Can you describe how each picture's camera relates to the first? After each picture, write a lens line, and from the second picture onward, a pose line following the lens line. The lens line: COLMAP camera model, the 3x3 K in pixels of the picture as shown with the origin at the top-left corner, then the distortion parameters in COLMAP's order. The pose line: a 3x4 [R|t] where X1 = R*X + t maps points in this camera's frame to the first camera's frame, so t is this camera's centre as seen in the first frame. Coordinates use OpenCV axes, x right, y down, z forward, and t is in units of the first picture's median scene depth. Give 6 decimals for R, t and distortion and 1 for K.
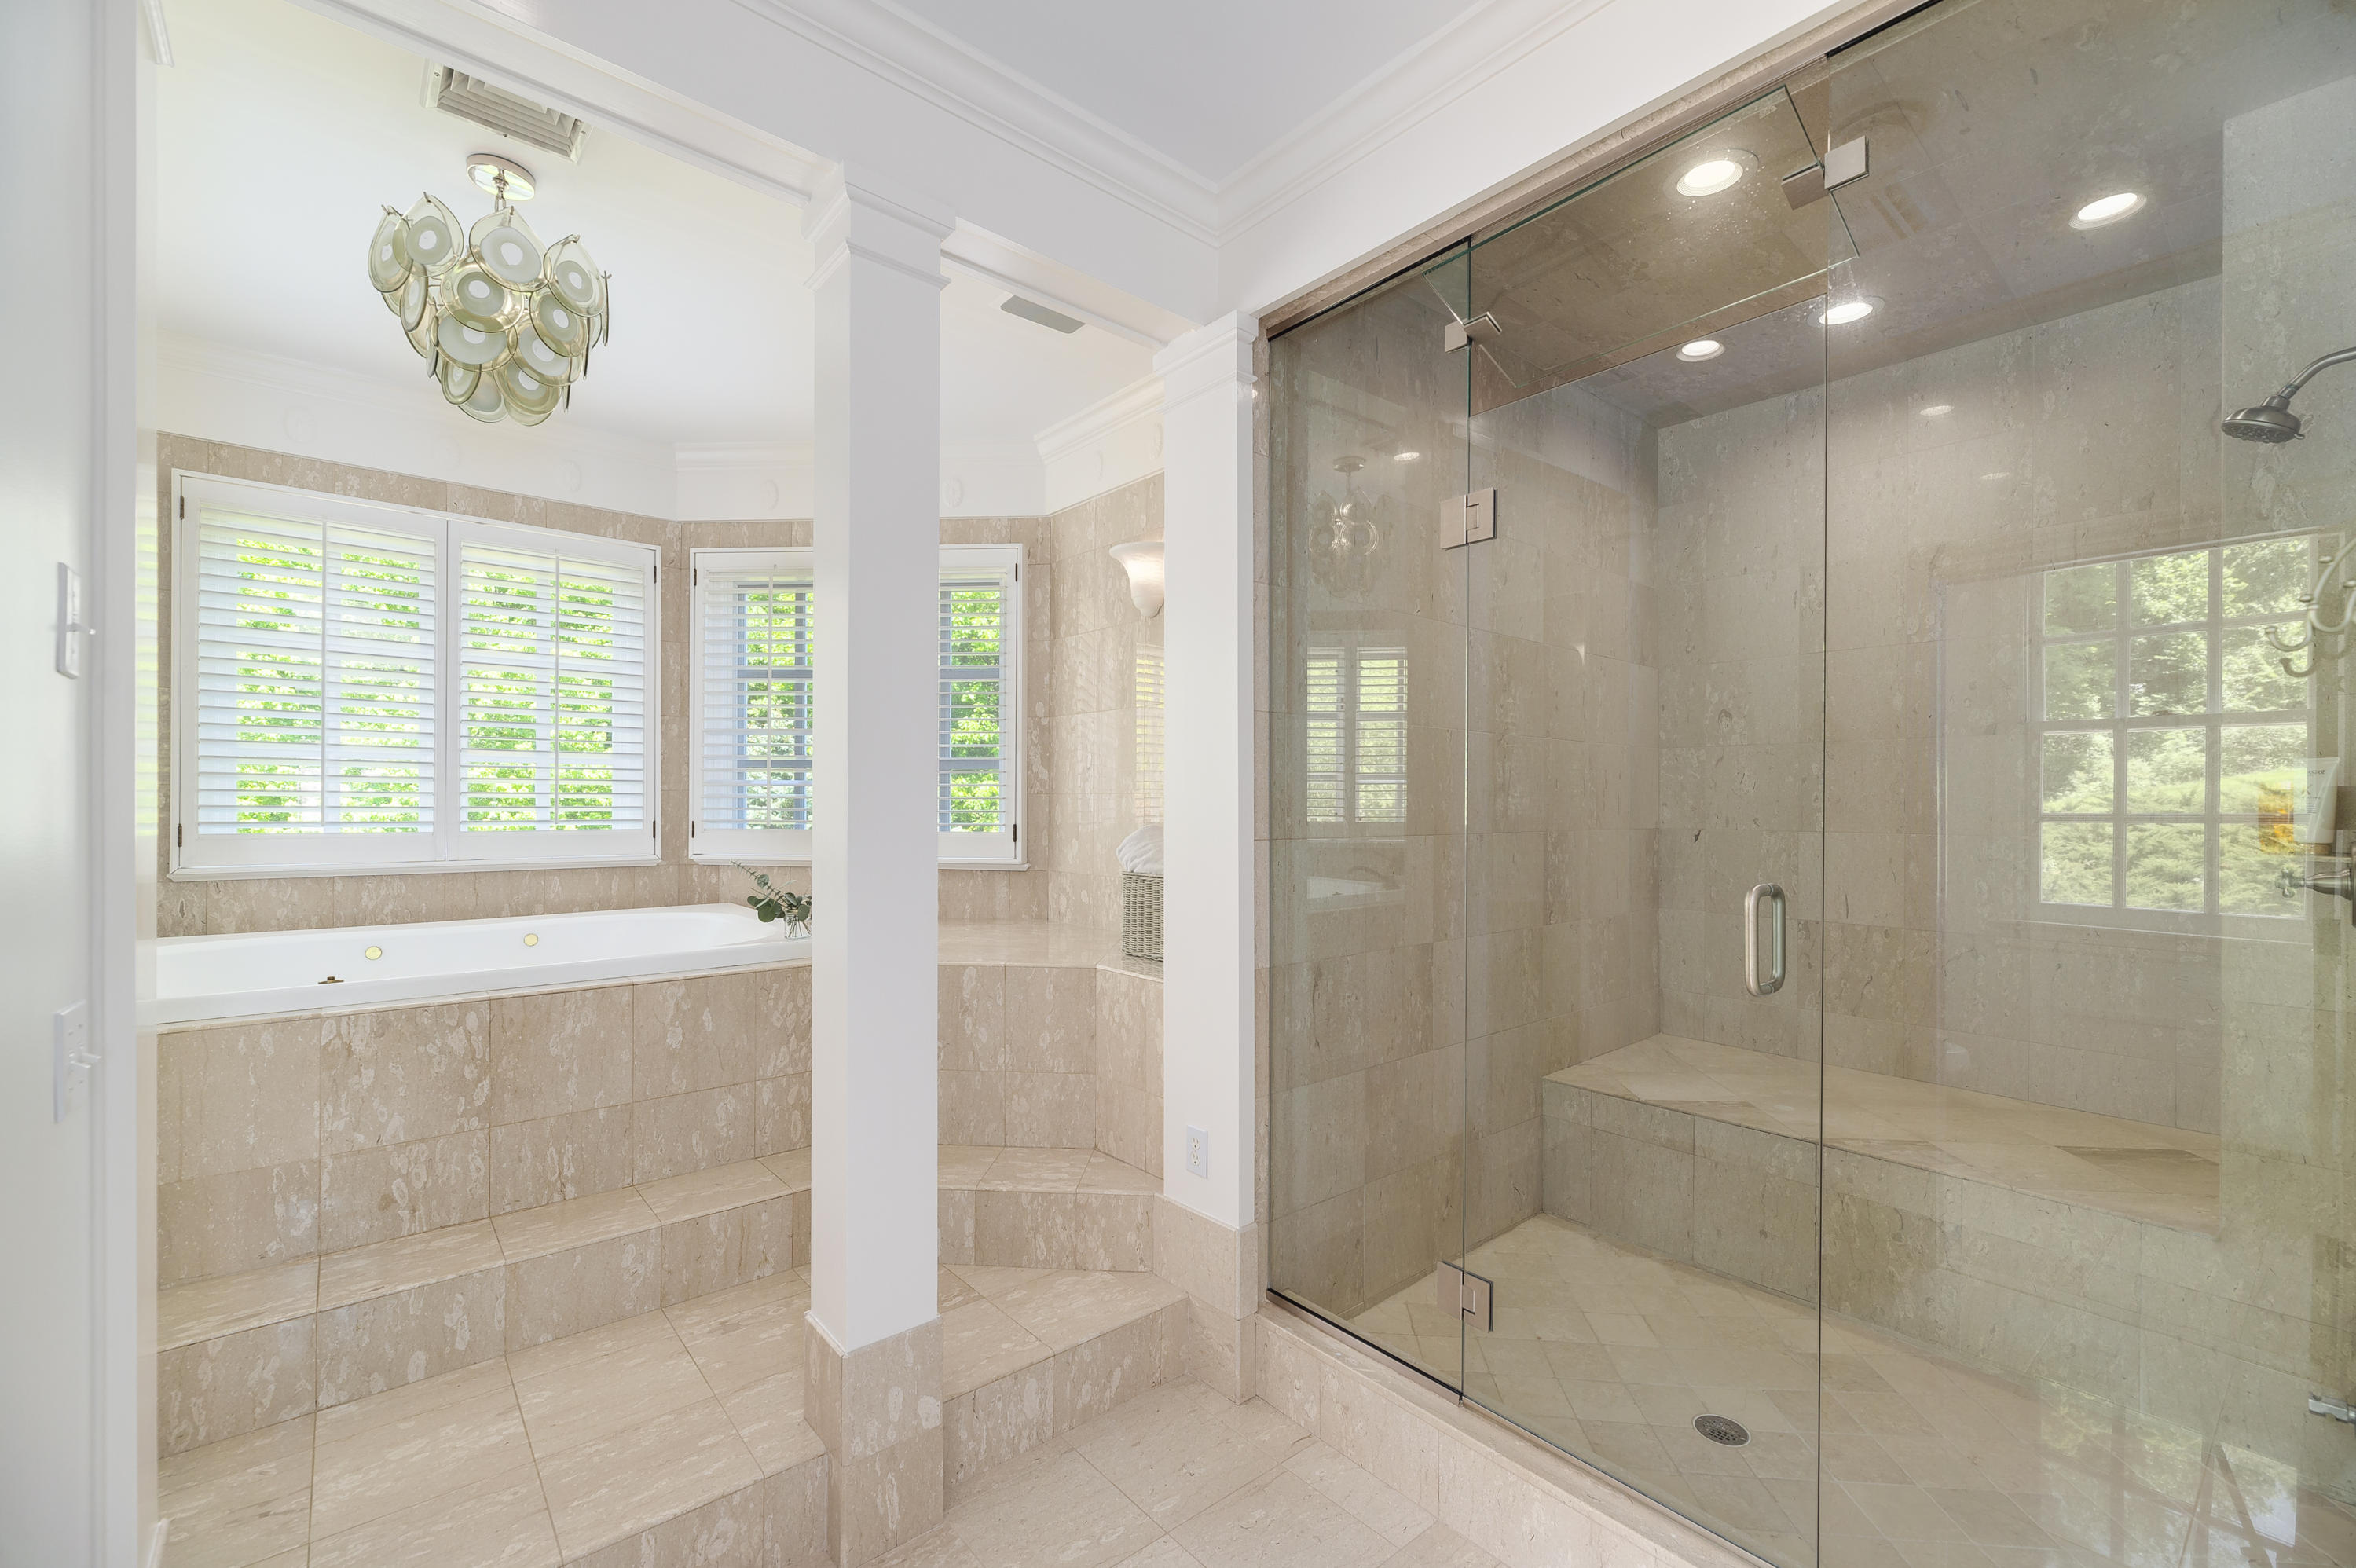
lens RADIAL K [[970.1, 0, 1178.0], [0, 970.1, 806.2], [0, 0, 1]] dist [0.000314, 0.000076]
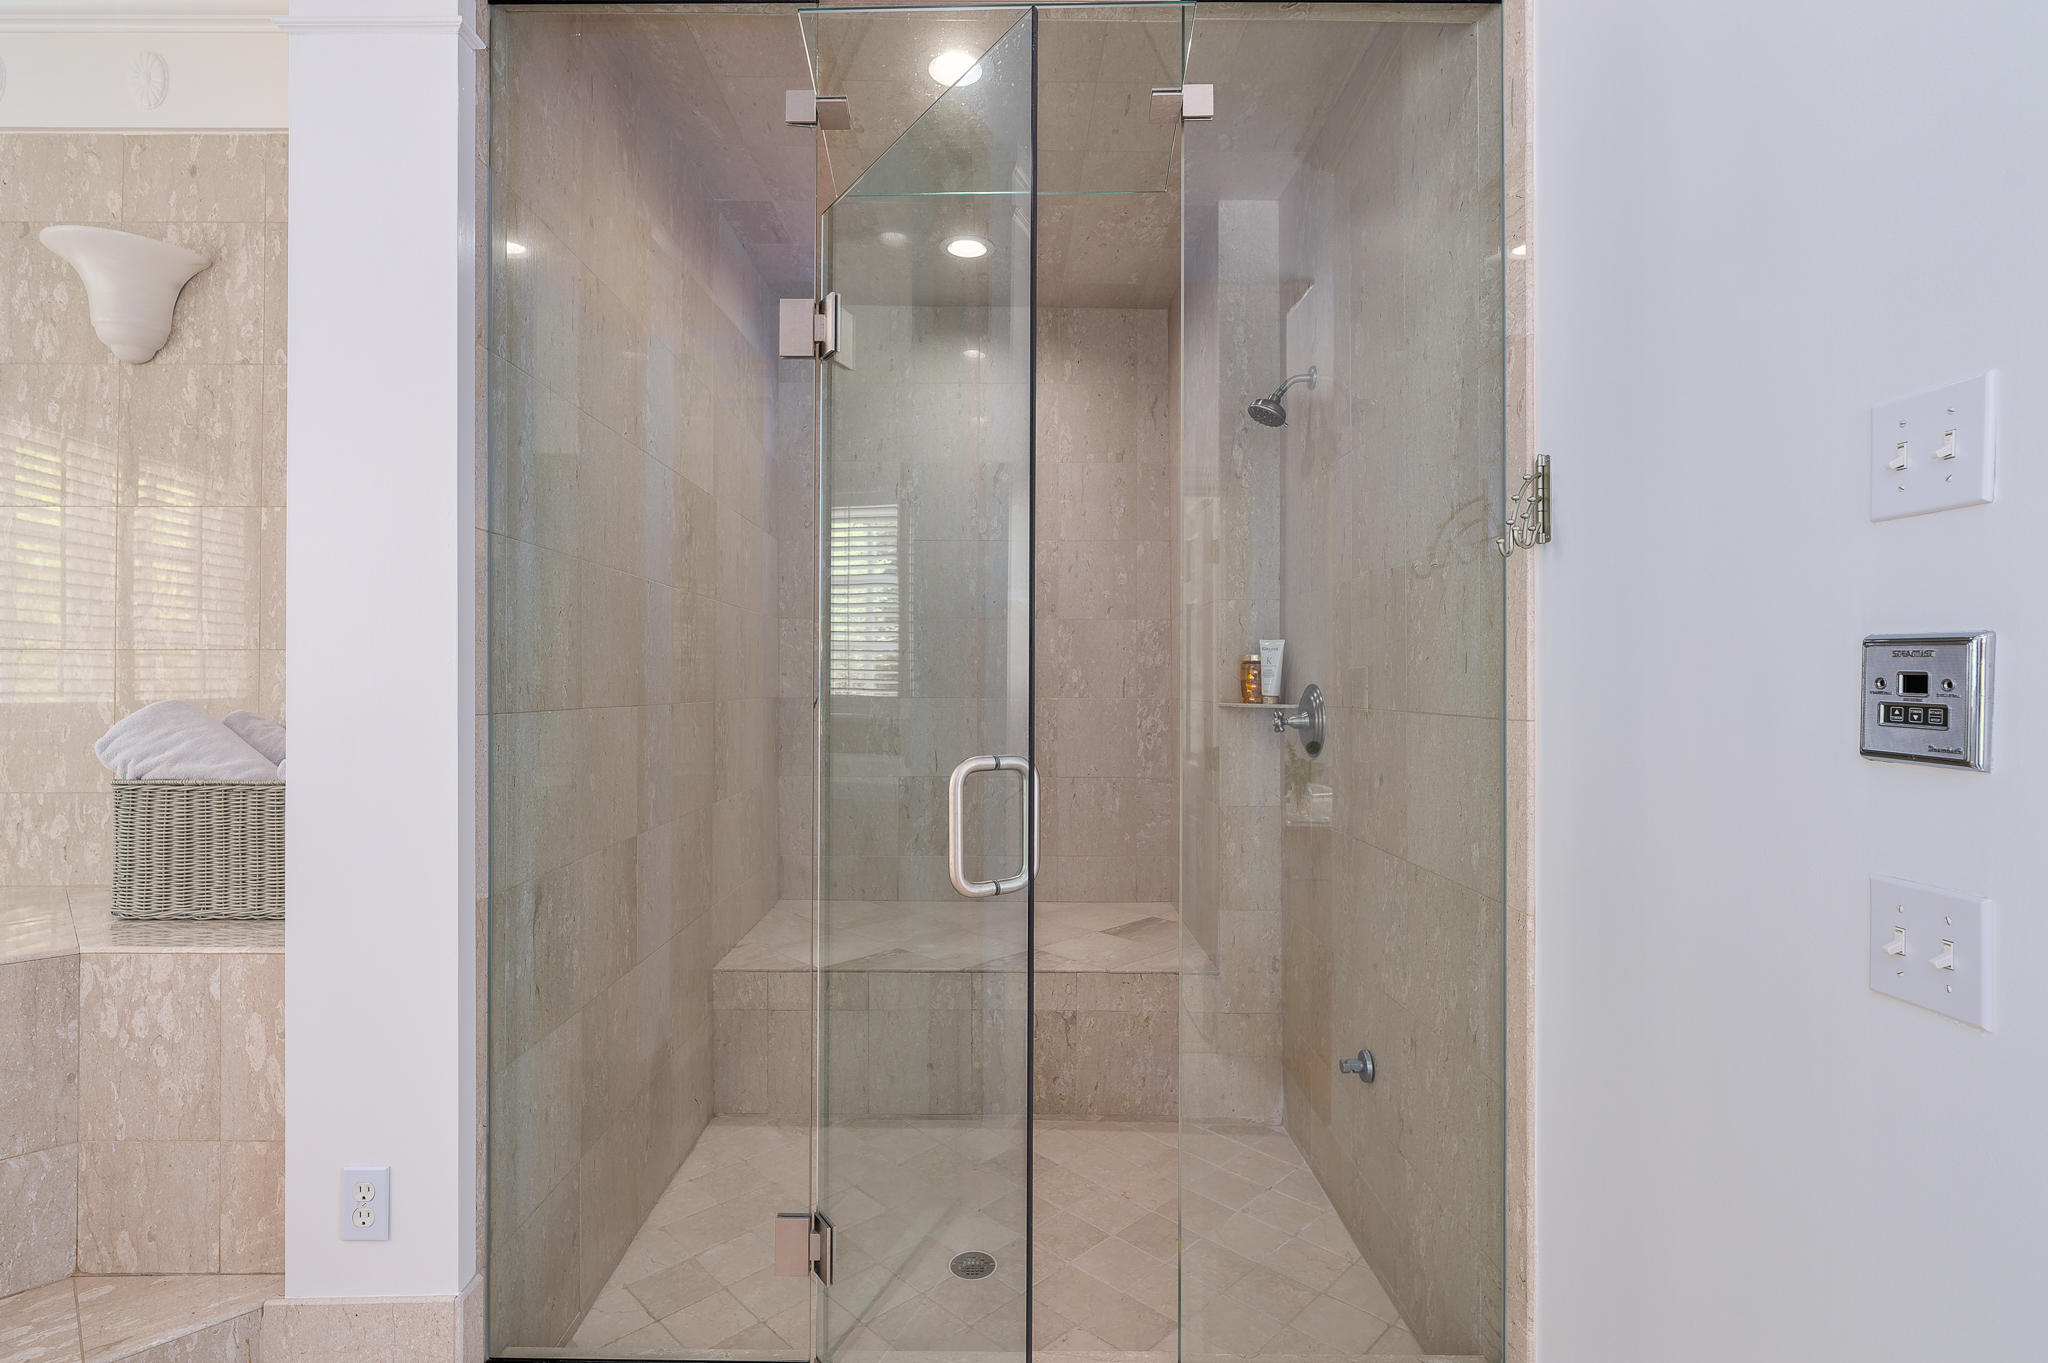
lens RADIAL K [[969.5, 0, 1019.3], [0, 969.5, 675.6], [0, 0, 1]] dist [0.000571, -0.000786]
pose [[0.647340, 0.003375, 0.762194, -0.161281], [0.002541, 0.999975, -0.006586, 0.010298], [-0.762197, 0.006200, 0.647315, 0.216973]]
